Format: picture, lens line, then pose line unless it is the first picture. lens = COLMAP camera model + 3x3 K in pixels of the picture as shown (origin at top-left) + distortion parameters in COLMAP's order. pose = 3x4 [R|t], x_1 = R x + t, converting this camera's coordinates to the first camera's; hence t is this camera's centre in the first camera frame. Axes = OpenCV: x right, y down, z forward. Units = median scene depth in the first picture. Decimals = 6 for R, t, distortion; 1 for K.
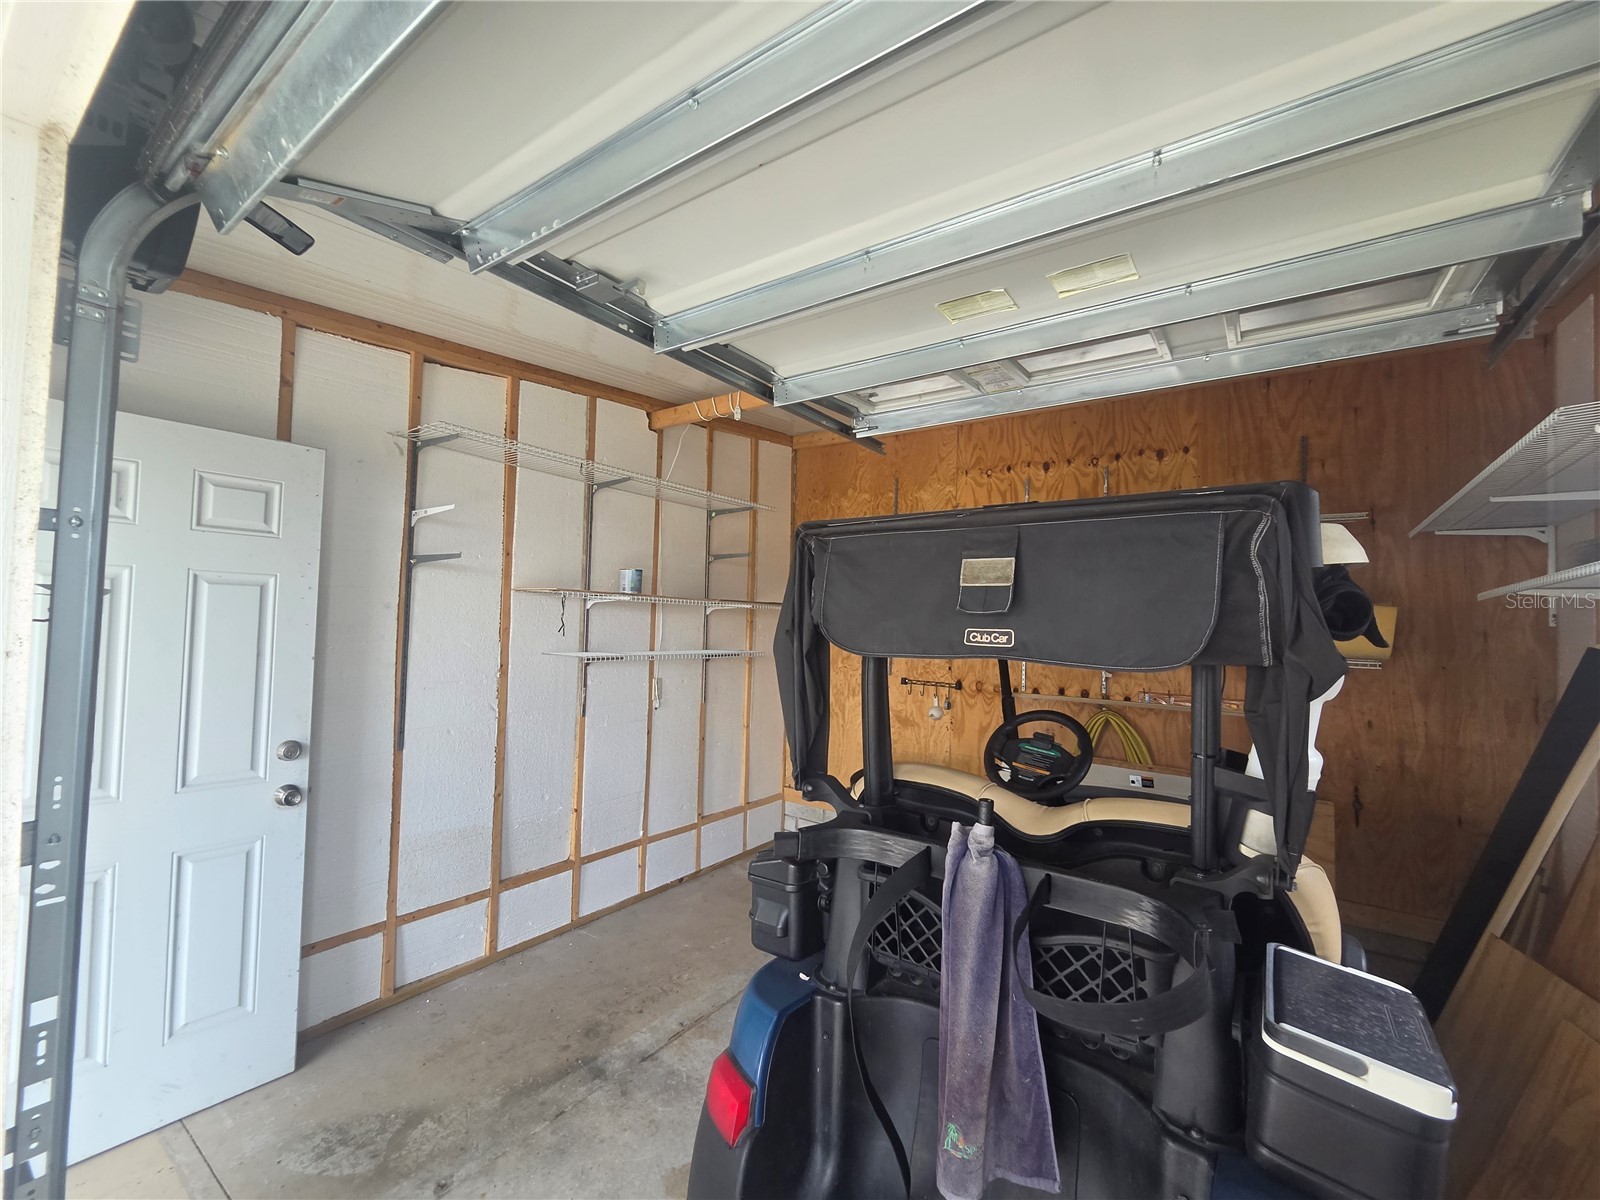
lens RADIAL K [[662.7, 0, 807.9], [0, 662.7, 598.9], [0, 0, 1]] dist [-0.010926, 0.000046]
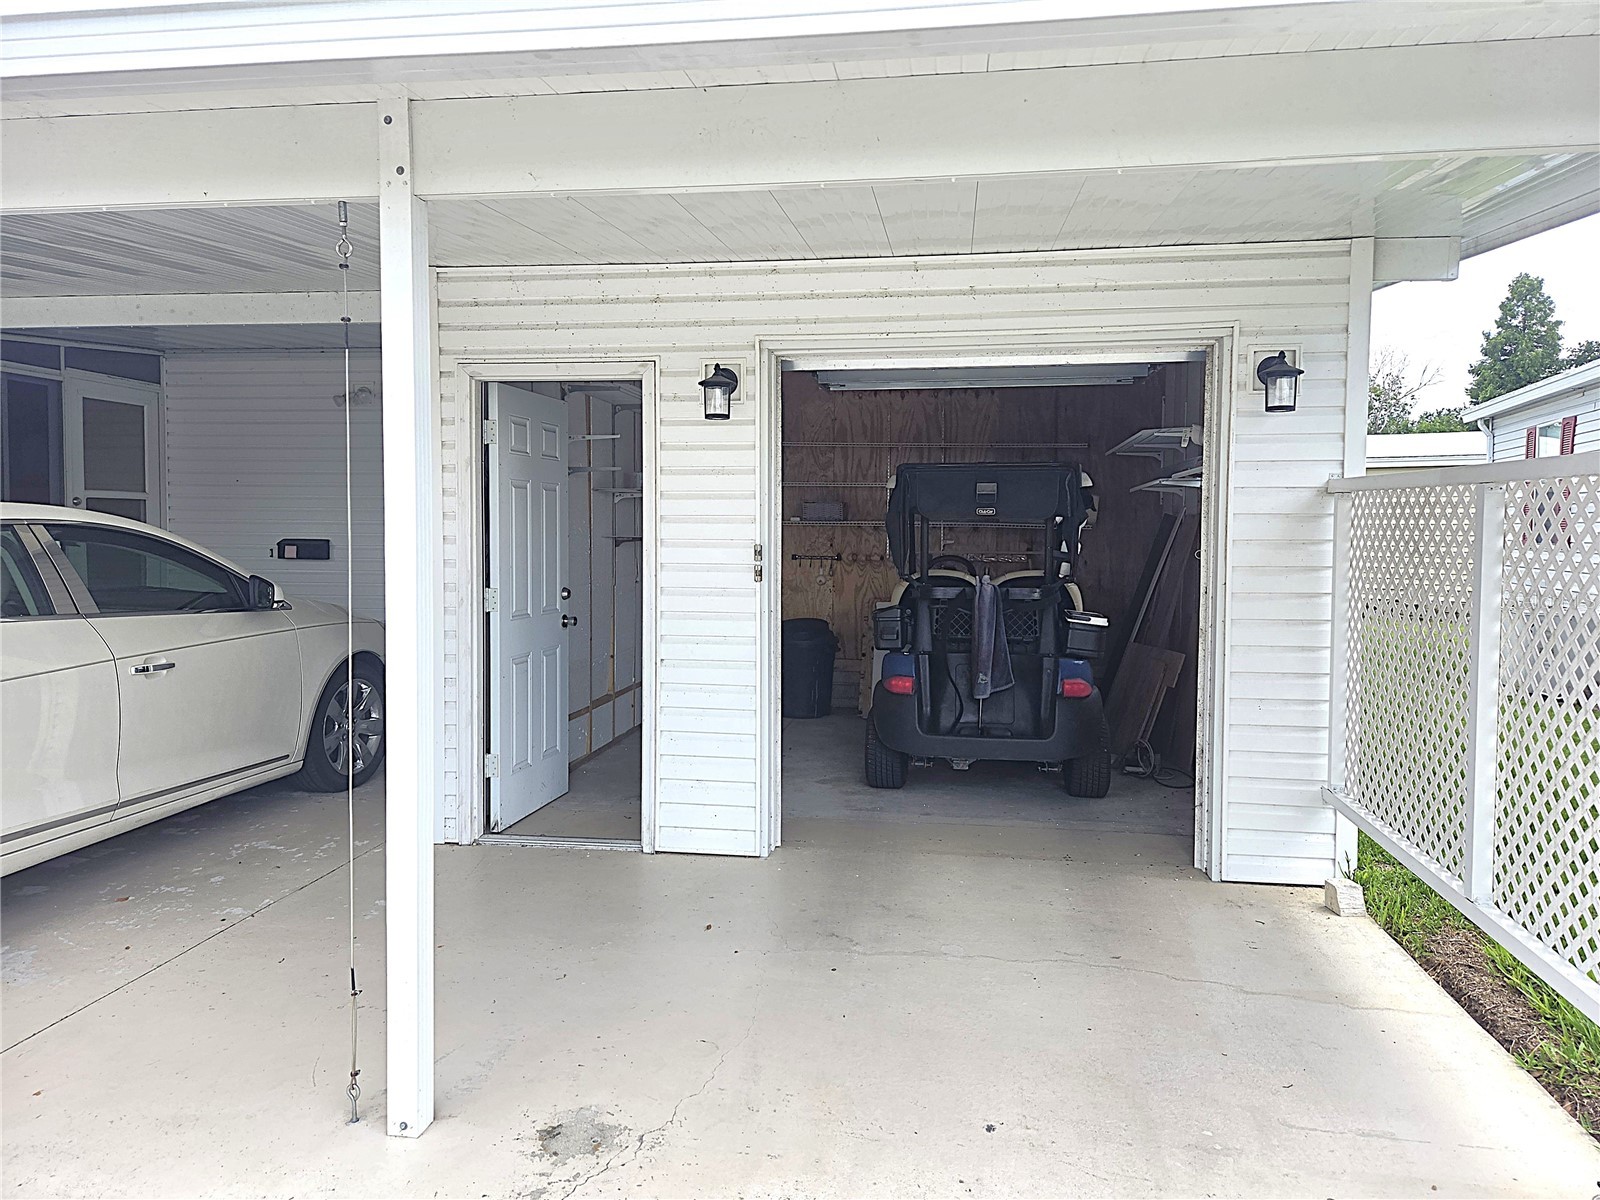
lens RADIAL K [[1089.9, 0, 802.6], [0, 1089.9, 583.9], [0, 0, 1]] dist [0.001420, -0.000082]
pose [[0.893080, -0.048301, 0.447298, -0.851015], [0.005067, 0.995237, 0.097352, -0.030275], [-0.449870, -0.084677, 0.889071, -0.947740]]
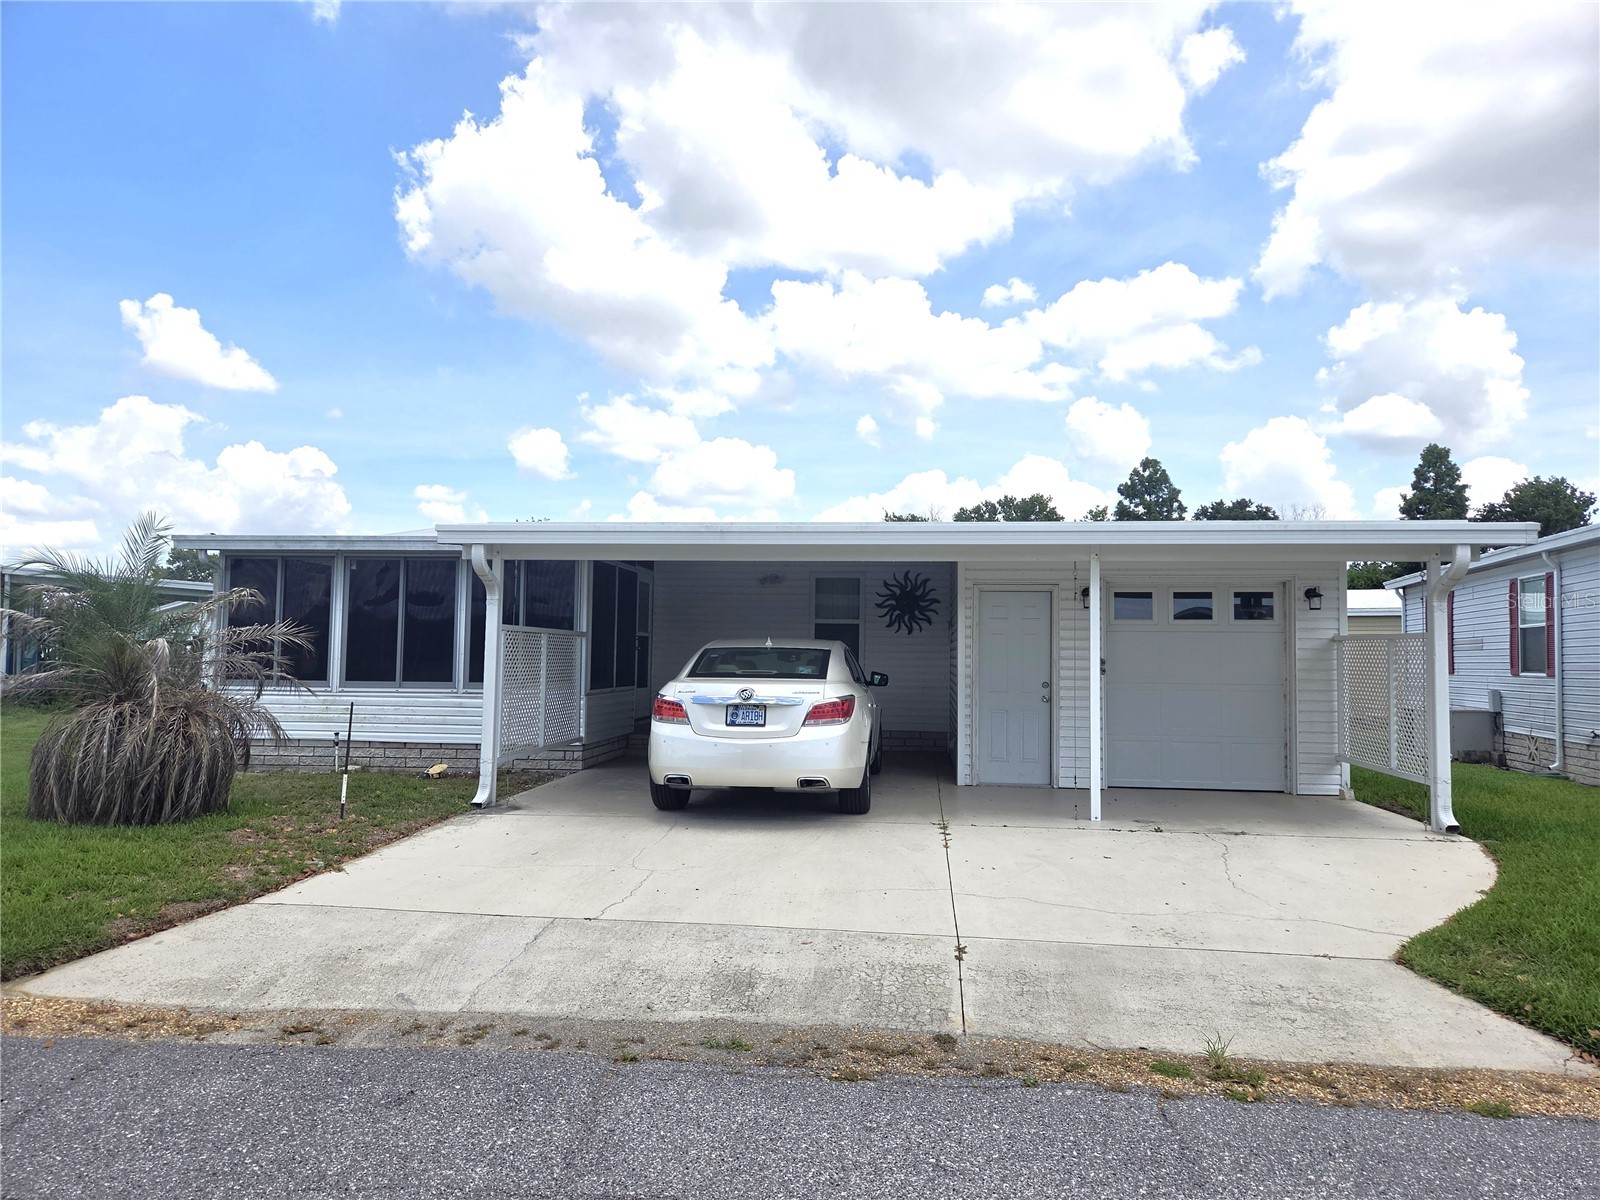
lens RADIAL K [[1089.9, 0, 803.1], [0, 1089.9, 611.4], [0, 0, 1]] dist [0.001420, -0.000082]
pose [[0.870487, 0.004054, 0.492174, -3.996044], [-0.003926, 0.999991, -0.001292, -0.125110], [-0.492175, -0.000808, 0.870496, -2.964542]]
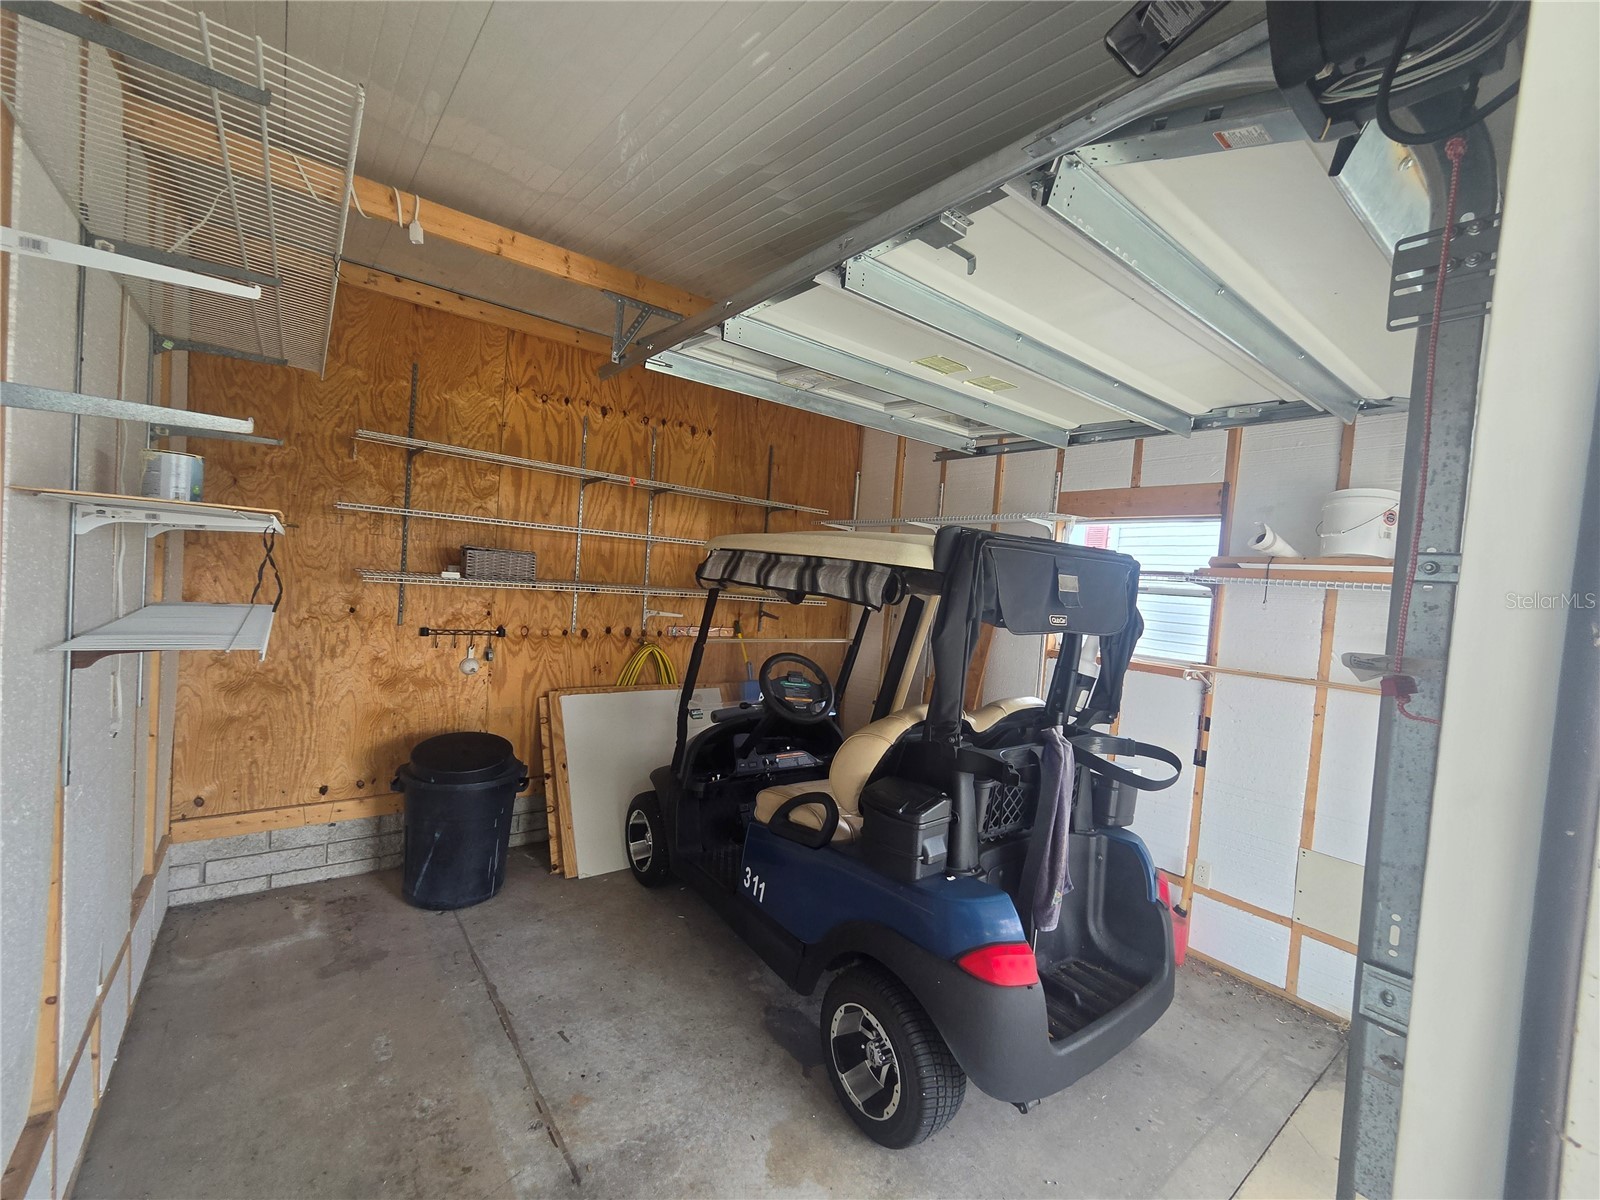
lens RADIAL K [[662.7, 0, 811.1], [0, 662.7, 603.3], [0, 0, 1]] dist [-0.010926, 0.000046]
pose [[0.284325, -0.046057, 0.957621, -0.524778], [-0.099980, 0.991975, 0.077394, -0.018625], [-0.953500, -0.117748, 0.277439, 0.380161]]
